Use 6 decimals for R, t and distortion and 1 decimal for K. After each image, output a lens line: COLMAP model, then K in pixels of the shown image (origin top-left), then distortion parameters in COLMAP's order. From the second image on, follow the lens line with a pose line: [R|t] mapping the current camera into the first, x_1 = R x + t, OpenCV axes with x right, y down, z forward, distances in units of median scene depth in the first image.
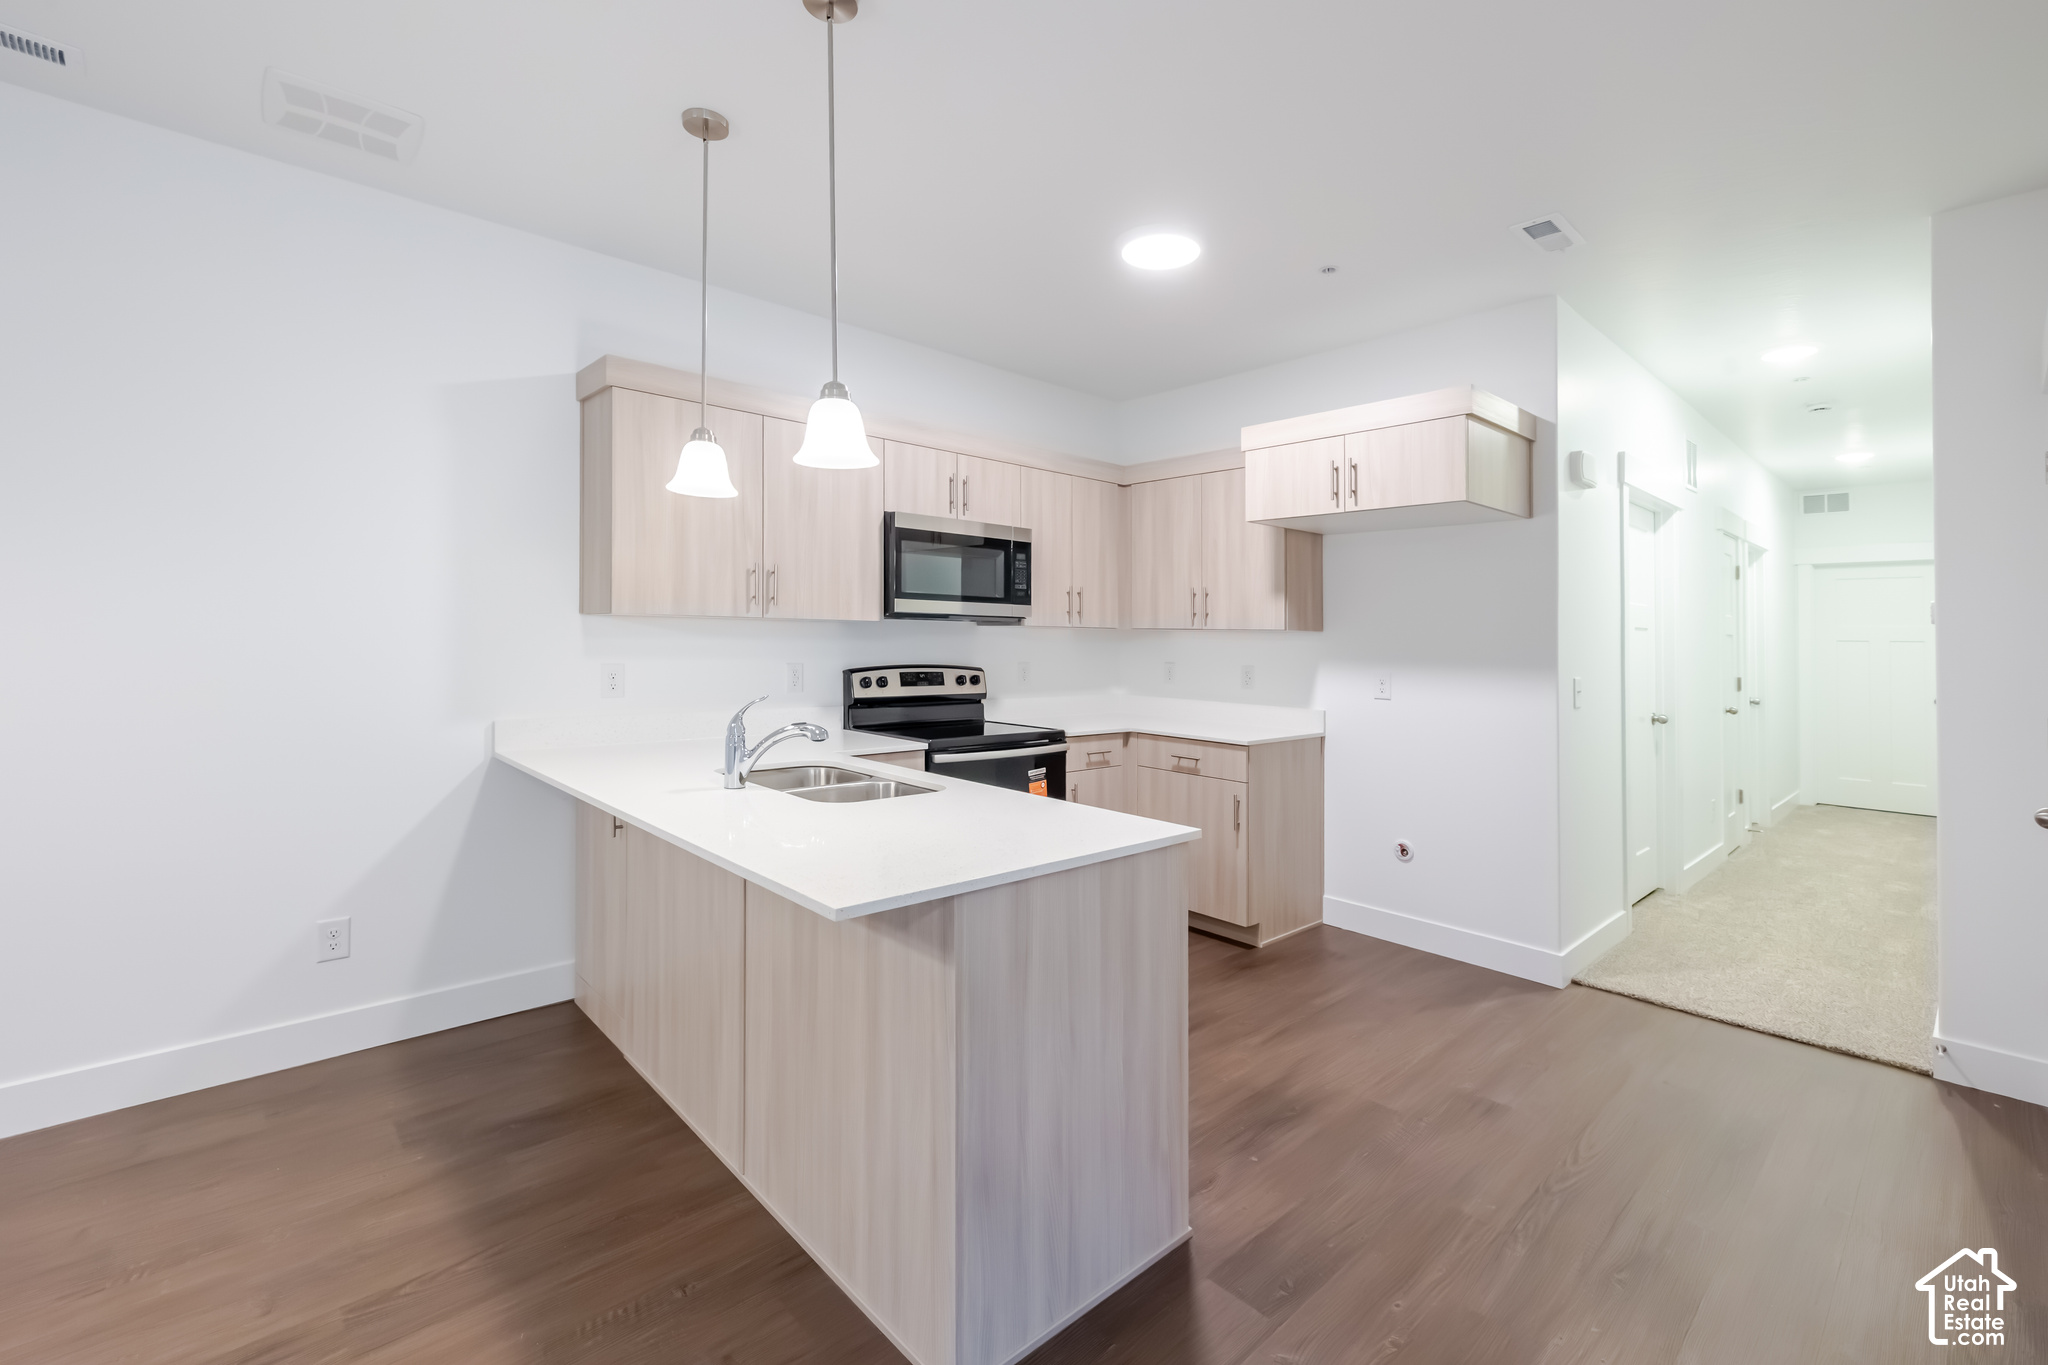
lens RADIAL K [[882.5, 0, 1022.9], [0, 882.5, 633.6], [0, 0, 1]] dist [-0.000890, -0.000198]
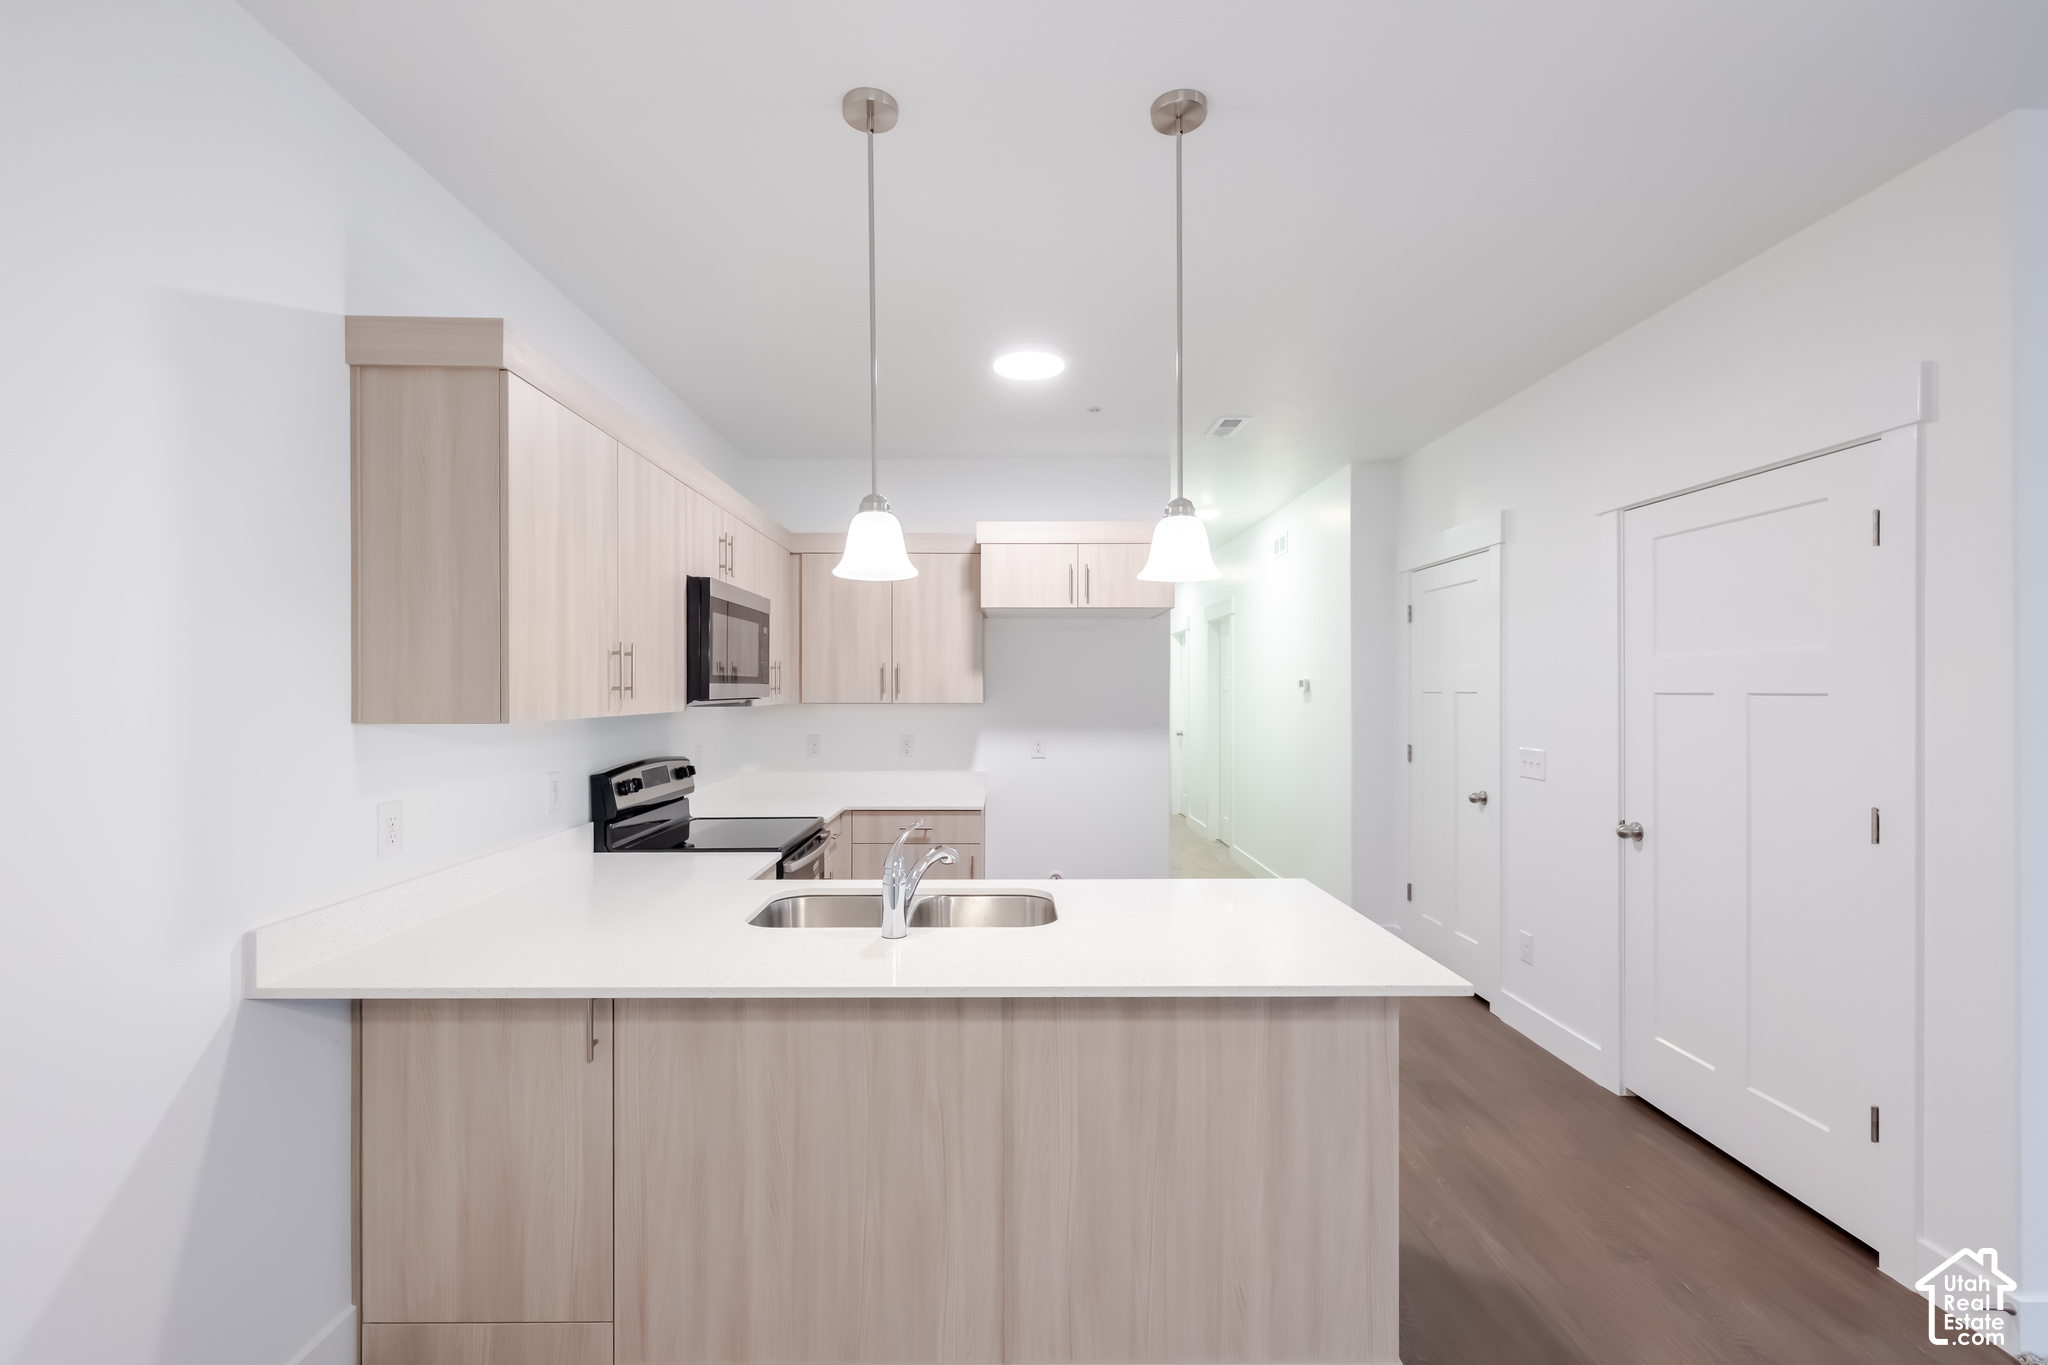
lens RADIAL K [[879.4, 0, 1022.1], [0, 879.4, 687.6], [0, 0, 1]] dist [-0.000528, -0.000052]
pose [[0.671617, -0.017398, 0.740695, -0.571640], [0.010662, 0.999848, 0.013818, -0.044836], [-0.740822, -0.001383, 0.671700, 0.241231]]
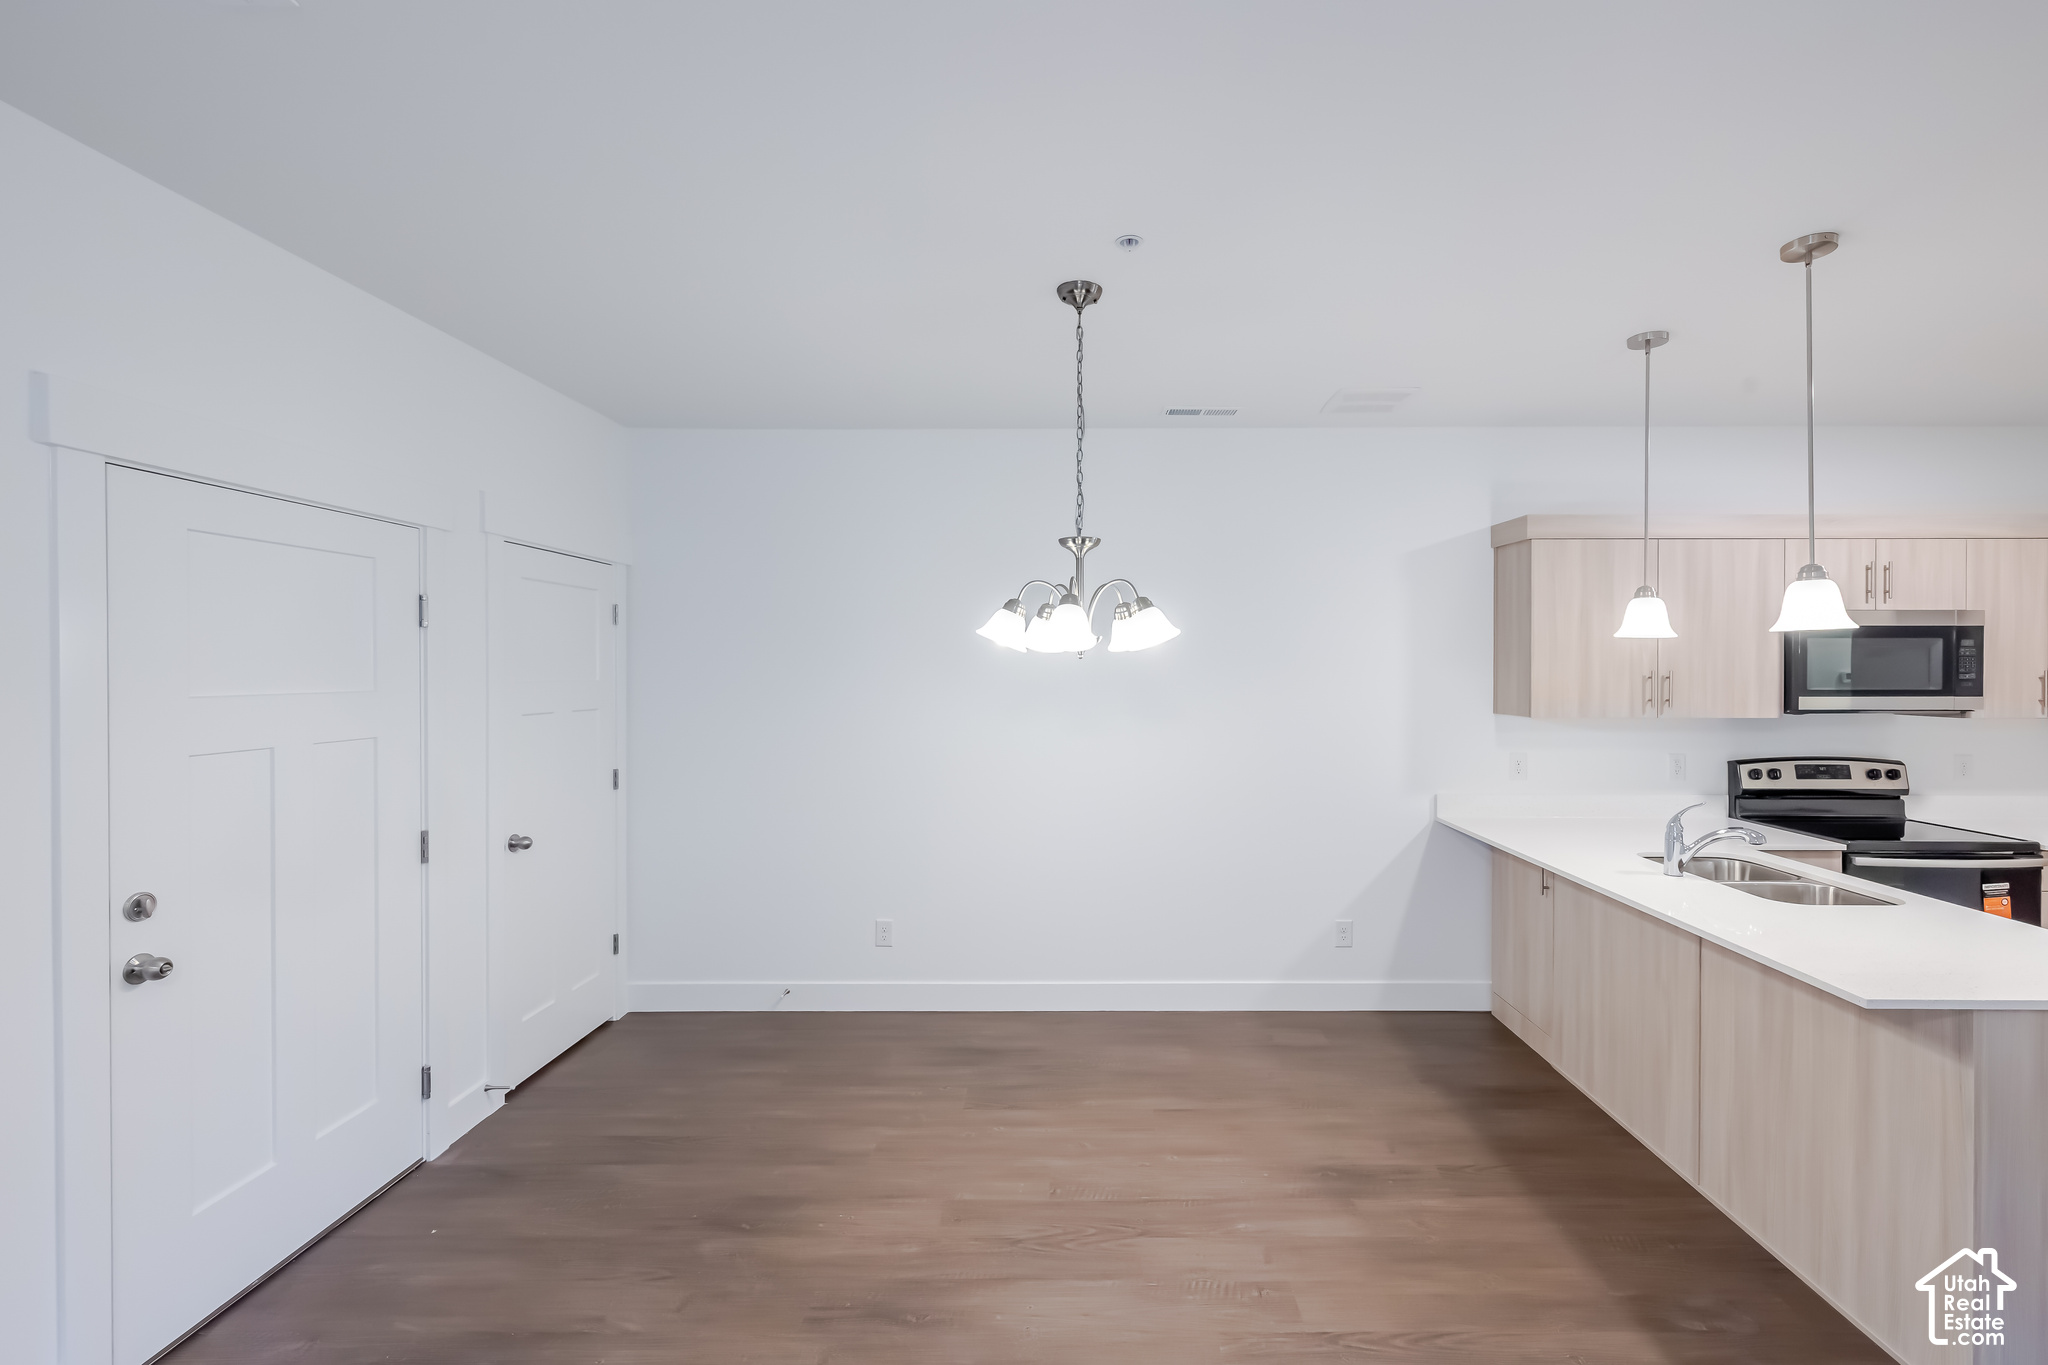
lens RADIAL K [[893.7, 0, 1058.9], [0, 893.7, 686.2], [0, 0, 1]] dist [-0.000640, -0.000307]
pose [[0.736117, 0.003623, -0.676845, -0.079892], [0.013687, 0.999702, 0.020237, -0.087483], [0.676716, -0.024161, 0.735848, -0.341624]]
